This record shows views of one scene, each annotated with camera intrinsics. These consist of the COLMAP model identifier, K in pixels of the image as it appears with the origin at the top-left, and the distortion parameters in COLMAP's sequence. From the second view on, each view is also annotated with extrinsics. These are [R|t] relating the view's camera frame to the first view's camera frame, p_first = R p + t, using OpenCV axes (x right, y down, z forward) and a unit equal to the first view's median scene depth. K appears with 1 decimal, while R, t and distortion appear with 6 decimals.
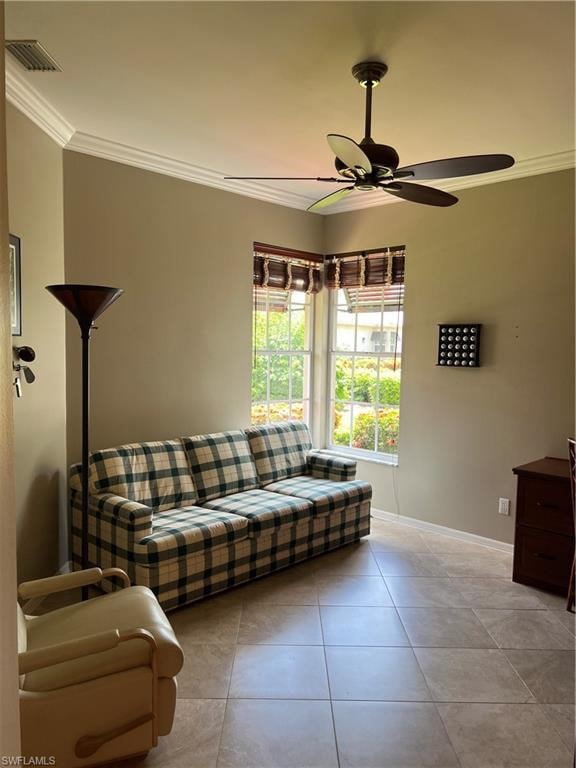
lens RADIAL K [[593.4, 0, 288.0], [0, 593.4, 384.0], [0, 0, 1]] dist [0.033249, -0.042361]
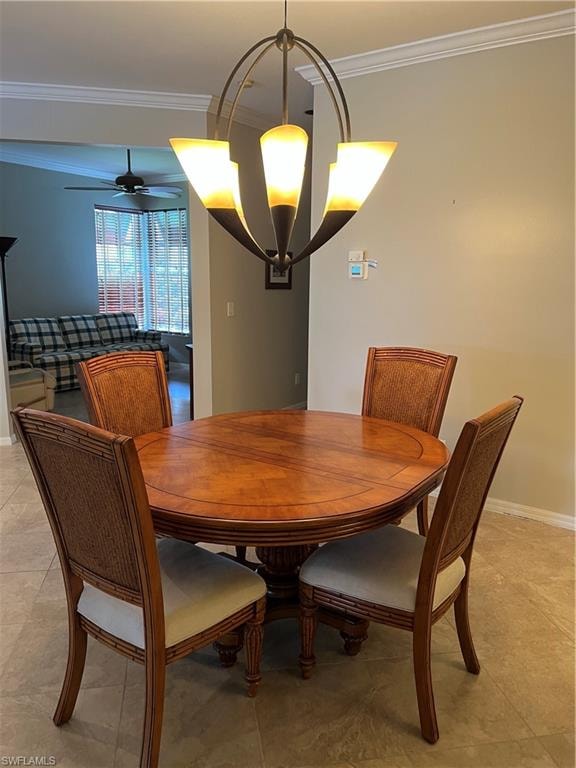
lens RADIAL K [[593.4, 0, 288.0], [0, 593.4, 384.0], [0, 0, 1]] dist [0.033249, -0.042361]
pose [[0.984832, -0.041111, 0.168572, 0.220353], [0.020513, 0.992299, 0.122159, 0.088321], [-0.172296, -0.116848, 0.978090, -1.001423]]
